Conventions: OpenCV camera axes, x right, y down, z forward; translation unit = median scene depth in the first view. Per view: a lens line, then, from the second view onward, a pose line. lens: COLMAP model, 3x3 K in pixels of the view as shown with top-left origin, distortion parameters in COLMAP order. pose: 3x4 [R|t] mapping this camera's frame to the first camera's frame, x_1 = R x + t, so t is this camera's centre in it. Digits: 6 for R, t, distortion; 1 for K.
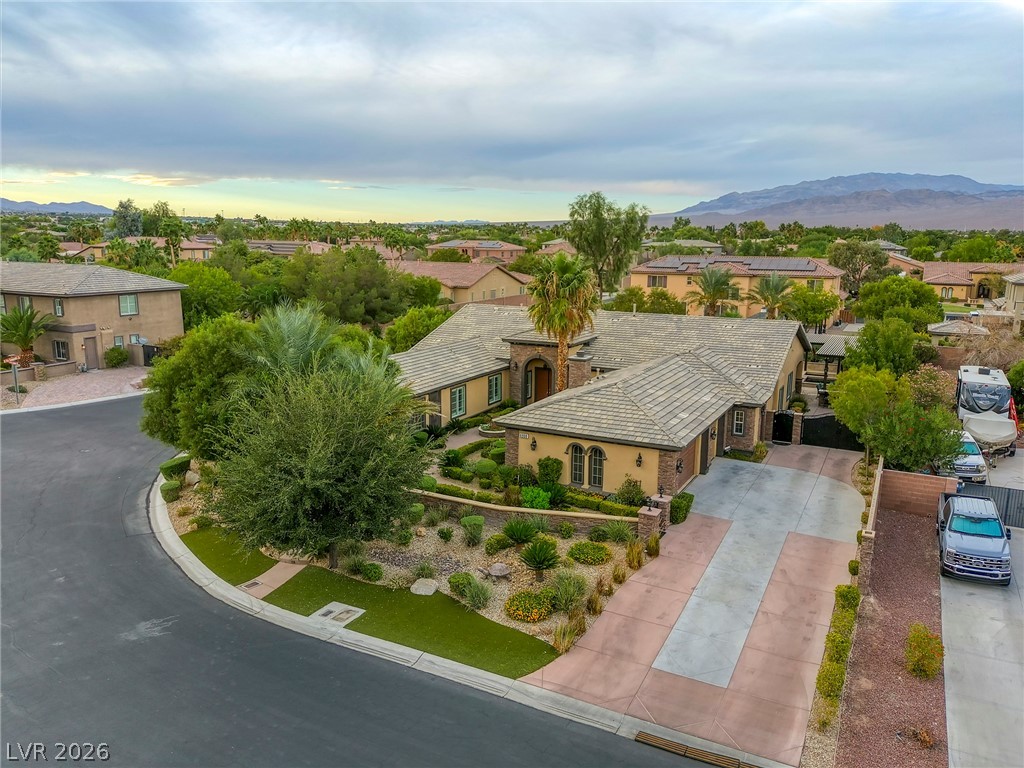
lens RADIAL K [[772.0, 0, 512.0], [0, 772.0, 384.0], [0, 0, 1]] dist [0.101773, -0.161743]
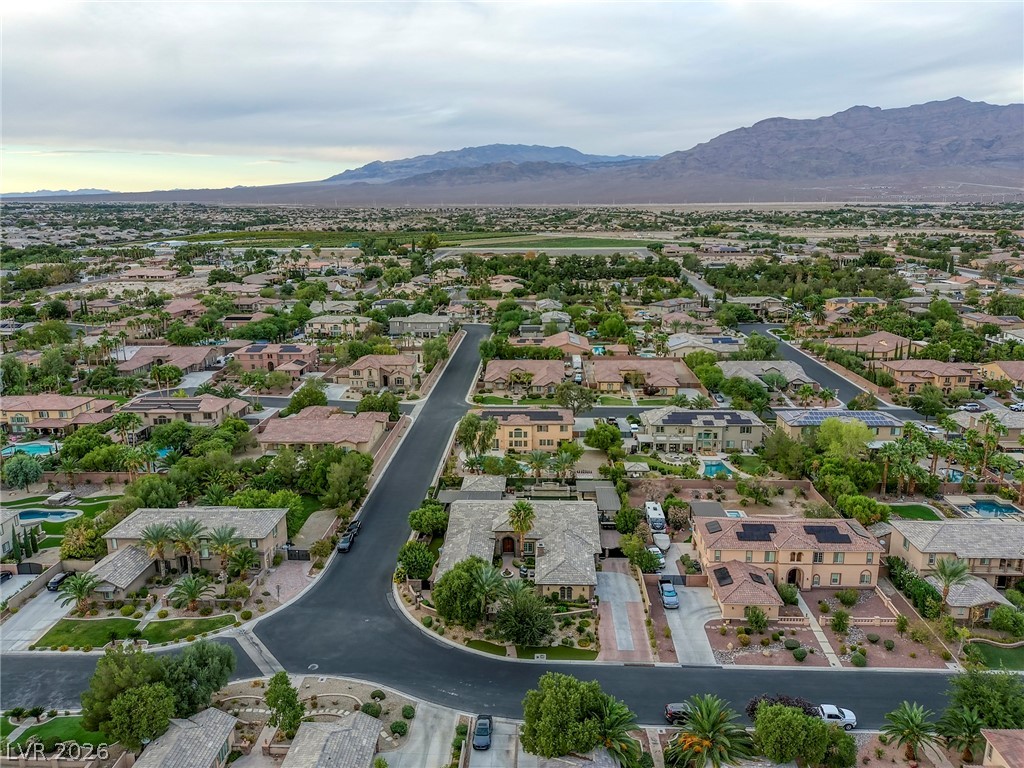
lens RADIAL K [[772.0, 0, 512.0], [0, 772.0, 384.0], [0, 0, 1]] dist [0.101773, -0.161743]
pose [[0.906278, -0.115918, 0.406478, -1.057033], [0.099034, 0.993125, 0.062412, -0.783890], [-0.410918, -0.016308, 0.911527, -1.475754]]
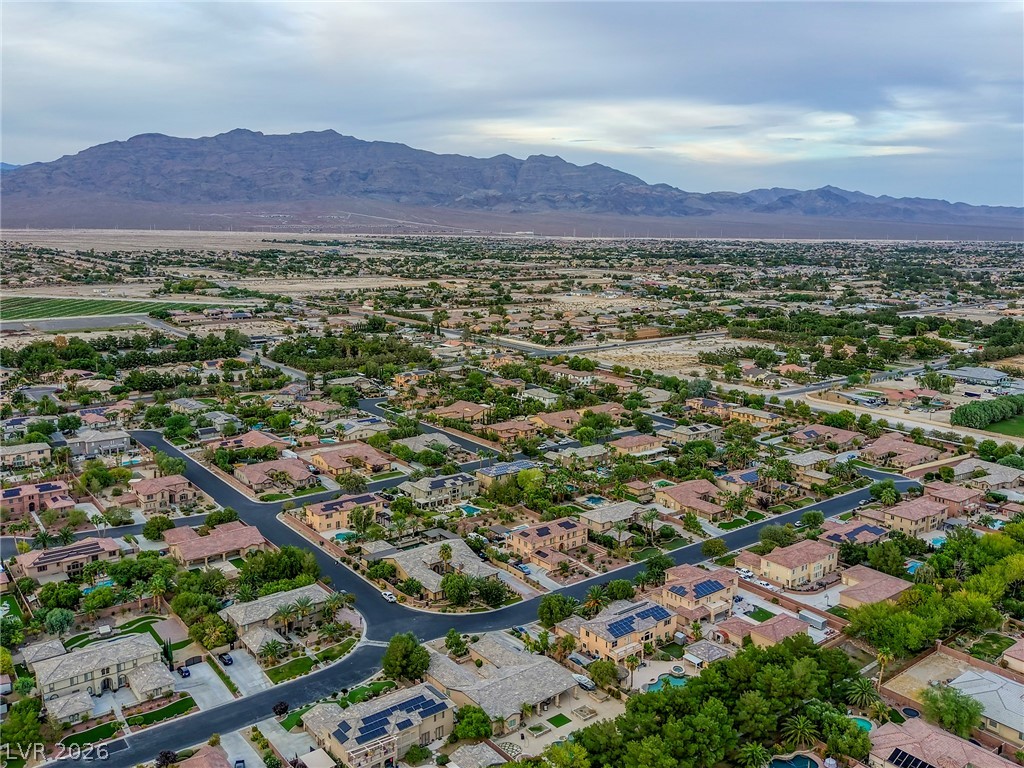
lens RADIAL K [[848.6, 0, 512.0], [0, 848.6, 384.0], [0, 0, 1]] dist [0.140875, -0.247938]
pose [[0.416546, -0.181112, 0.890892, -4.834653], [0.169678, 0.978224, 0.119531, -1.904910], [-0.893140, 0.101375, 0.438206, -2.064199]]
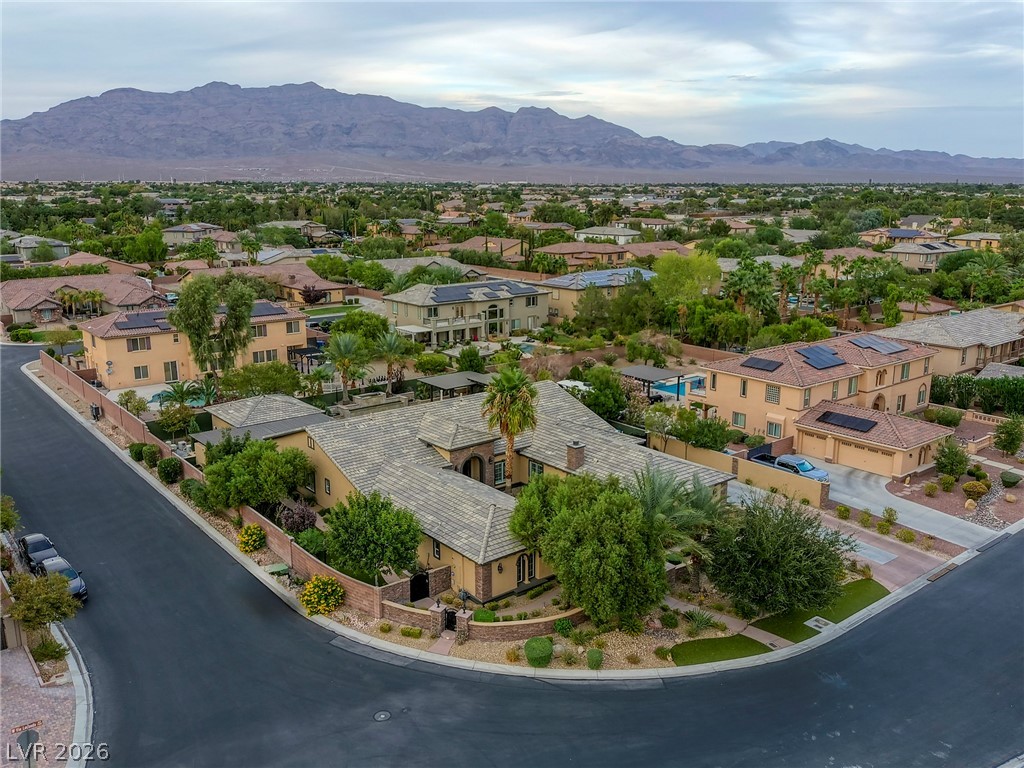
lens RADIAL K [[848.6, 0, 512.0], [0, 848.6, 384.0], [0, 0, 1]] dist [0.140875, -0.247938]
pose [[0.404226, -0.220644, 0.887647, -1.248500], [0.181274, 0.970543, 0.158700, -0.392113], [-0.896516, 0.096756, 0.432316, 0.430147]]
